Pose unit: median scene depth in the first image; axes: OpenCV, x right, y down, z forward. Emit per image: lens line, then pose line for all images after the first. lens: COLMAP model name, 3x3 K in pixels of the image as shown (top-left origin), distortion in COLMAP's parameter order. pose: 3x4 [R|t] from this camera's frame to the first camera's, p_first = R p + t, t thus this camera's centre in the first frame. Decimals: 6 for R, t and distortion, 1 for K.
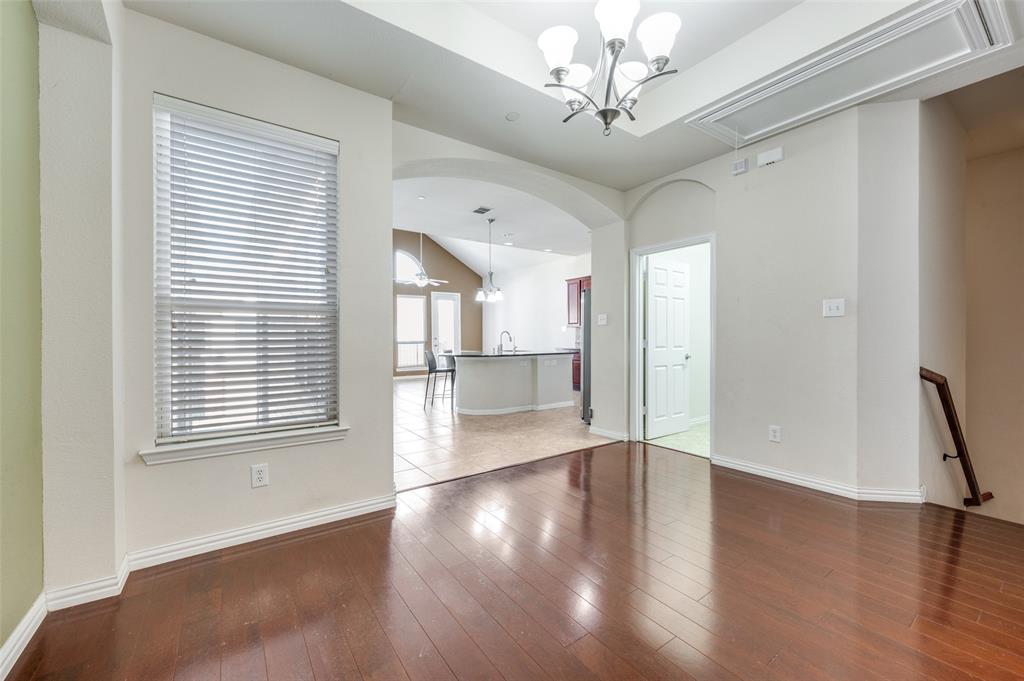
lens RADIAL K [[408.0, 0, 505.9], [0, 408.0, 340.2], [0, 0, 1]] dist [-0.000591, -0.000257]
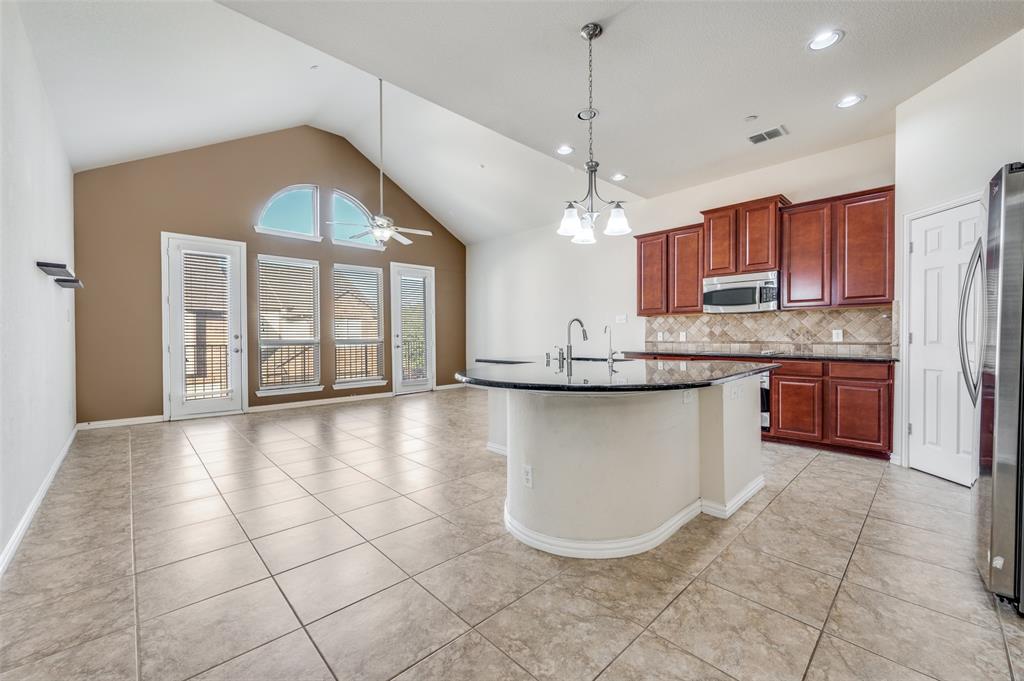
lens RADIAL K [[408.0, 0, 510.2], [0, 408.0, 342.4], [0, 0, 1]] dist [-0.000591, -0.000257]
pose [[0.988073, -0.004494, 0.153922, -0.124153], [0.003488, 0.999971, 0.006805, 0.001918], [-0.153948, -0.006187, 0.988060, 0.442760]]
